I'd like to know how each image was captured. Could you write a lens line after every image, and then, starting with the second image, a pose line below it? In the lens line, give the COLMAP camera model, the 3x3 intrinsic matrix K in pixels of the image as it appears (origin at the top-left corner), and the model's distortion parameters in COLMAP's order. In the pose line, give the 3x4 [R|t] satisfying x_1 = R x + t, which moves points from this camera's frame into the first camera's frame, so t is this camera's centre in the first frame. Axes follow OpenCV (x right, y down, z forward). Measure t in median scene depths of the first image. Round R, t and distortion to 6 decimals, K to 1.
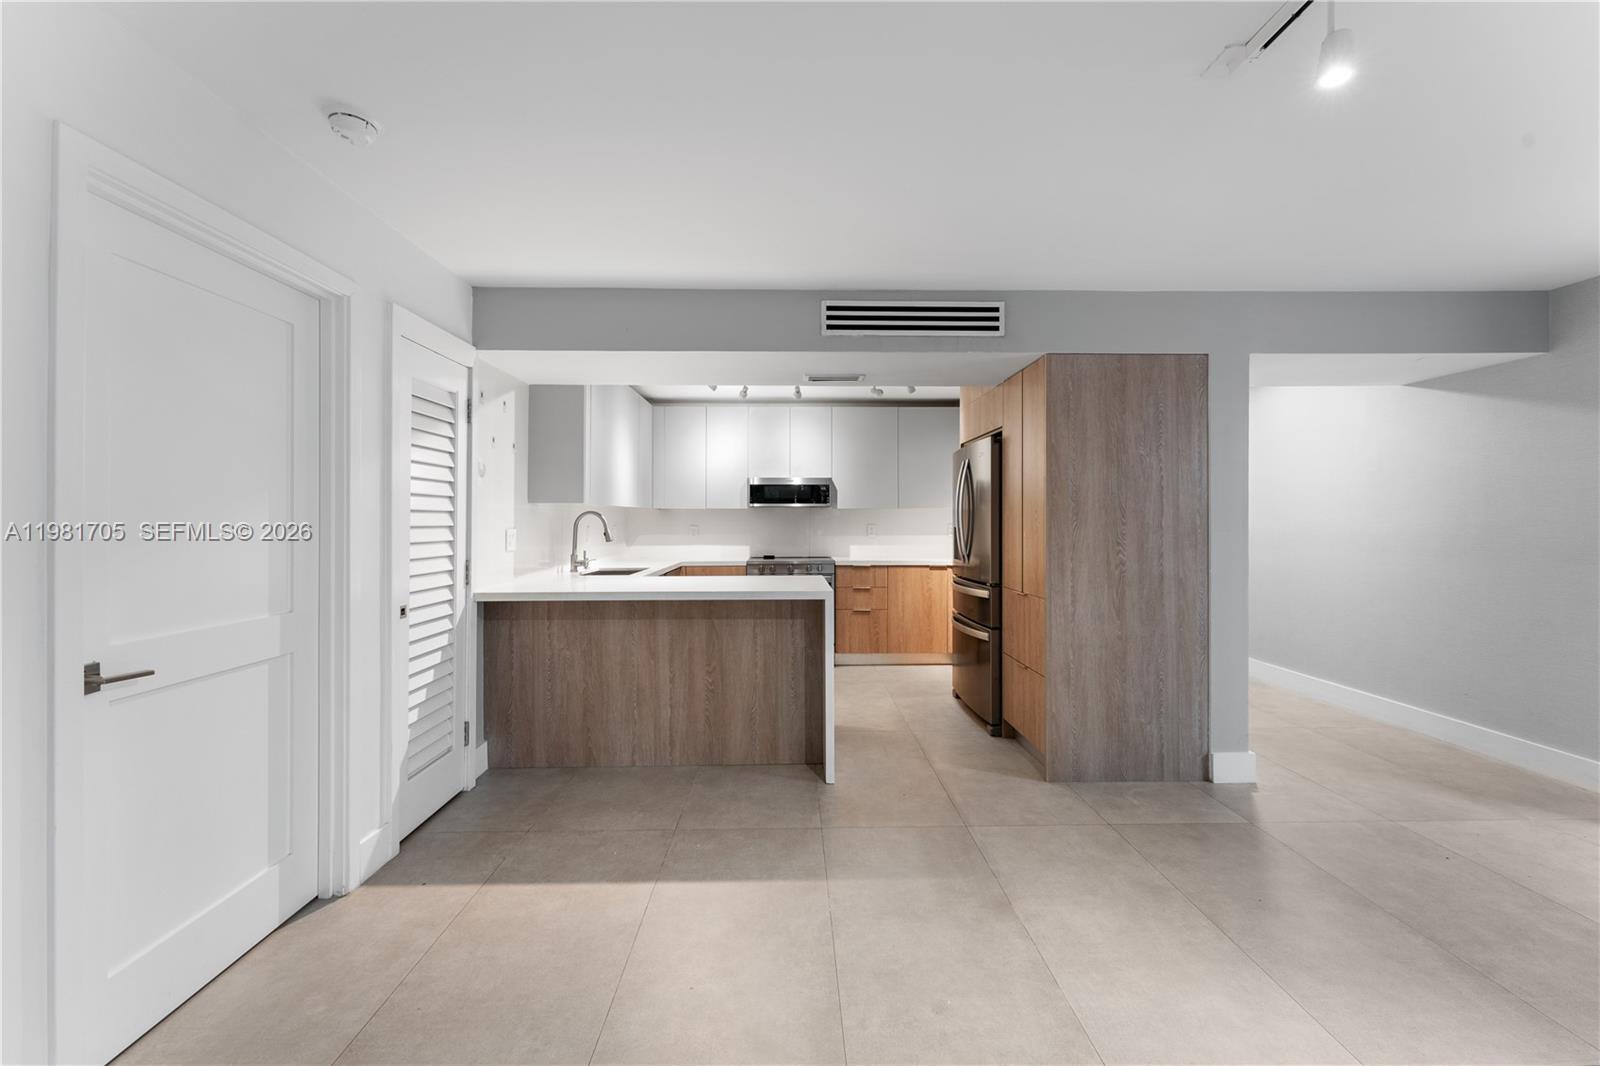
lens RADIAL K [[641.2, 0, 801.2], [0, 641.2, 517.4], [0, 0, 1]] dist [-0.002217, 0.001457]
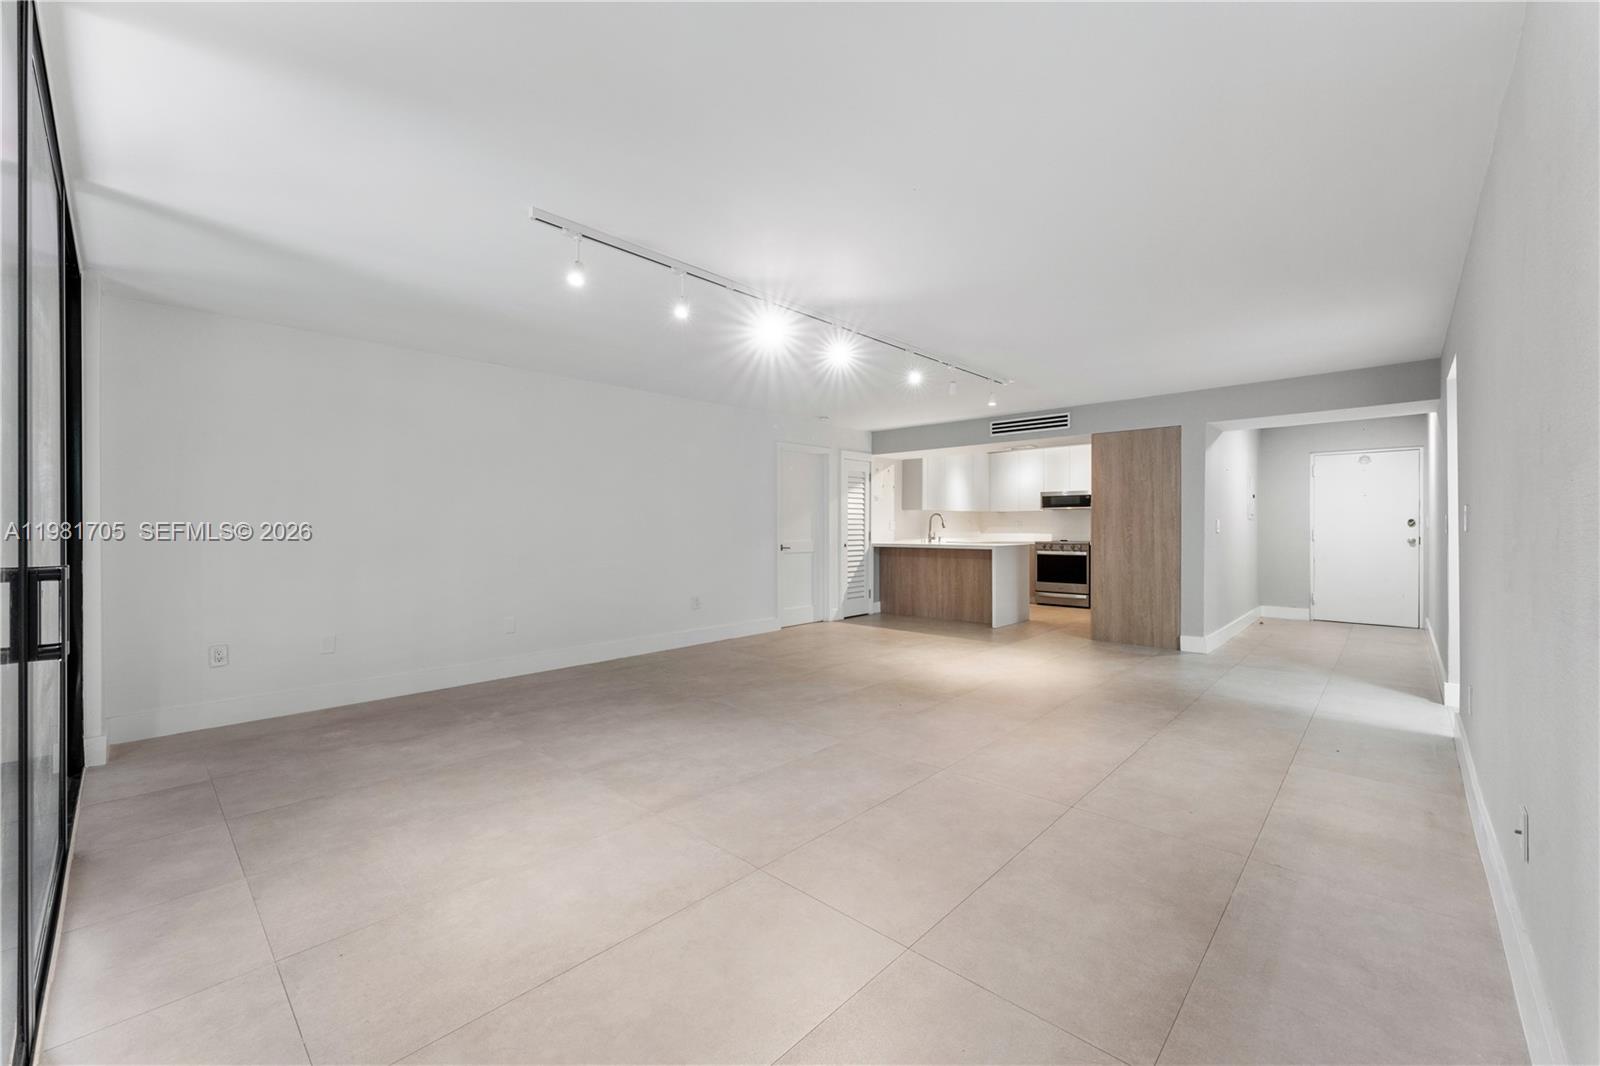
lens RADIAL K [[641.2, 0, 798.5], [0, 641.2, 528.7], [0, 0, 1]] dist [-0.002217, 0.001457]
pose [[0.711985, 0.003076, -0.702188, 1.163689], [0.004478, 0.999950, 0.008921, 0.028484], [0.702181, -0.009496, 0.711935, -1.147274]]
